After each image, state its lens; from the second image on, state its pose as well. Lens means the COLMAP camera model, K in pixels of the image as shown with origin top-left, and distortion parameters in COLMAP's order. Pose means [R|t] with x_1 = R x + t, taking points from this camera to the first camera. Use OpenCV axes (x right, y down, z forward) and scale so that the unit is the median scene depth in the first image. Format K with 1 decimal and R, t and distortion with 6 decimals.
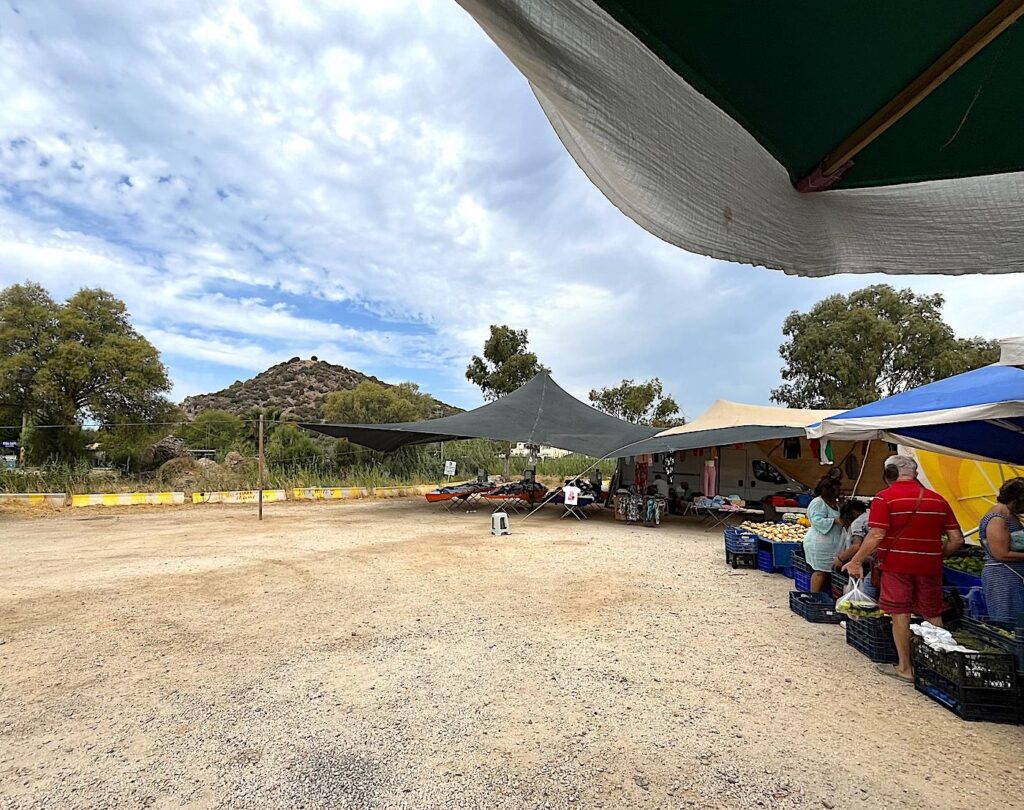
lens RADIAL K [[518.1, 0, 468.1], [0, 518.1, 443.5], [0, 0, 1]] dist [0.002588, 0.000340]
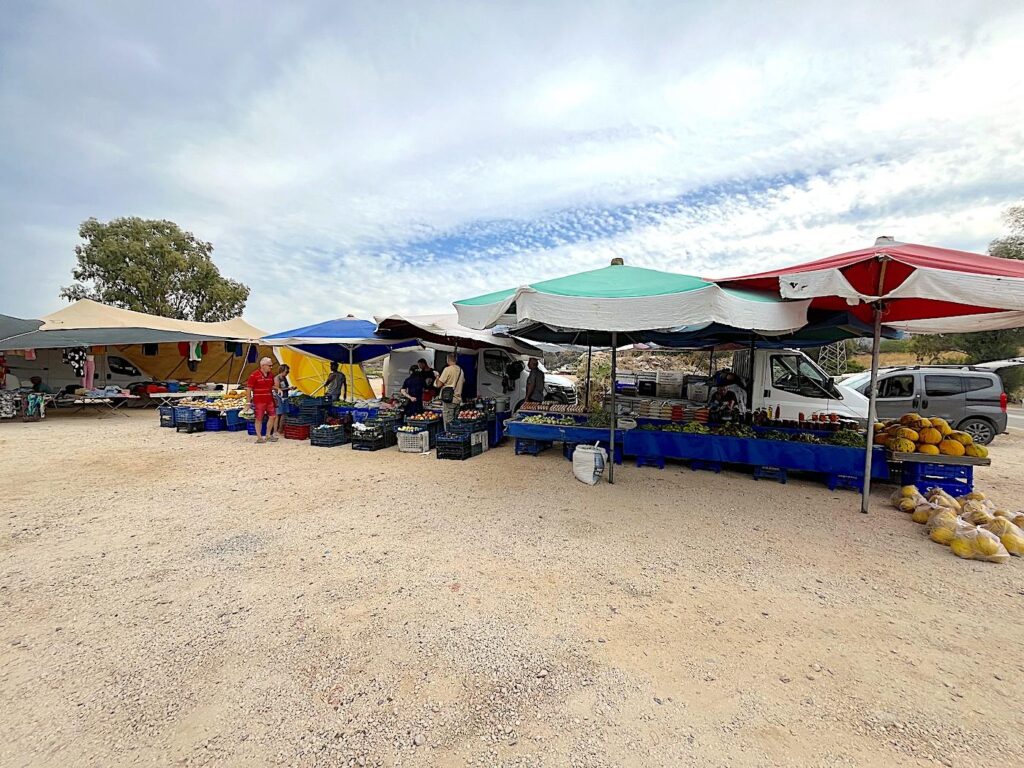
lens RADIAL K [[417.6, 0, 512.0], [0, 417.6, 384.0], [0, 0, 1]] dist [-0.000962, -0.000146]
pose [[0.131577, -0.043612, 0.990346, -0.241576], [-0.049231, 0.997512, 0.050469, 0.003680], [-0.990083, -0.055396, 0.129103, -0.001023]]
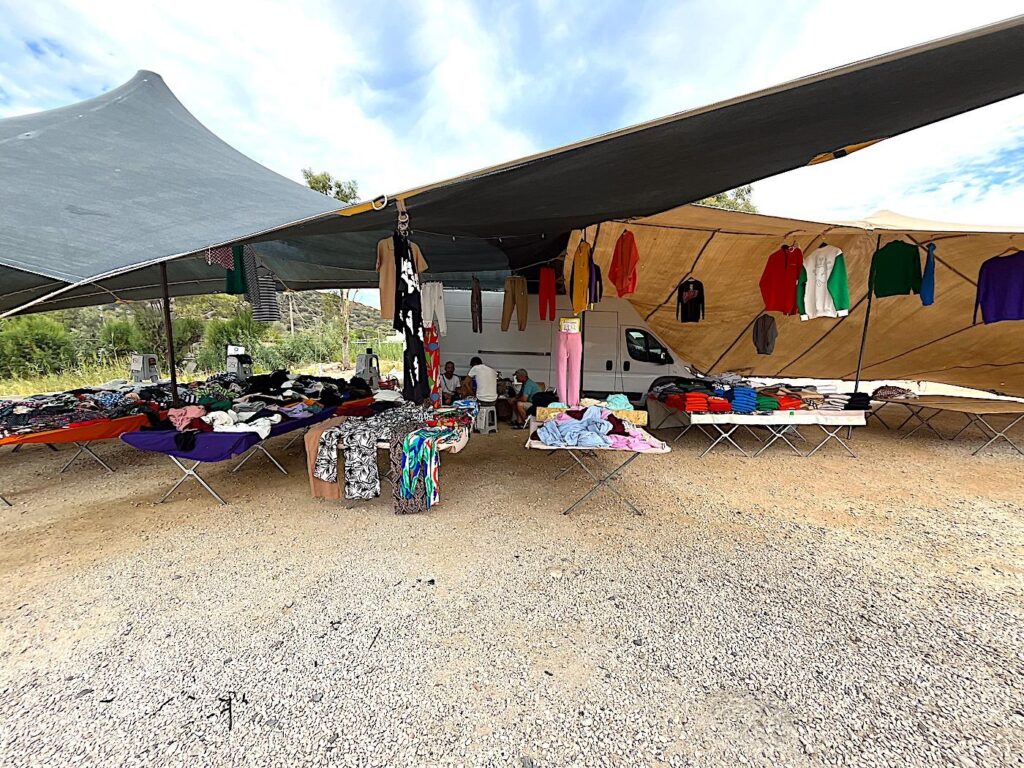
lens RADIAL K [[417.6, 0, 512.0], [0, 417.6, 384.0], [0, 0, 1]] dist [-0.000962, -0.000146]
pose [[0.938759, -0.052120, 0.340610, 0.251334], [0.011590, 0.992711, 0.119960, 0.036879], [-0.344379, -0.108666, 0.932521, 0.574189]]
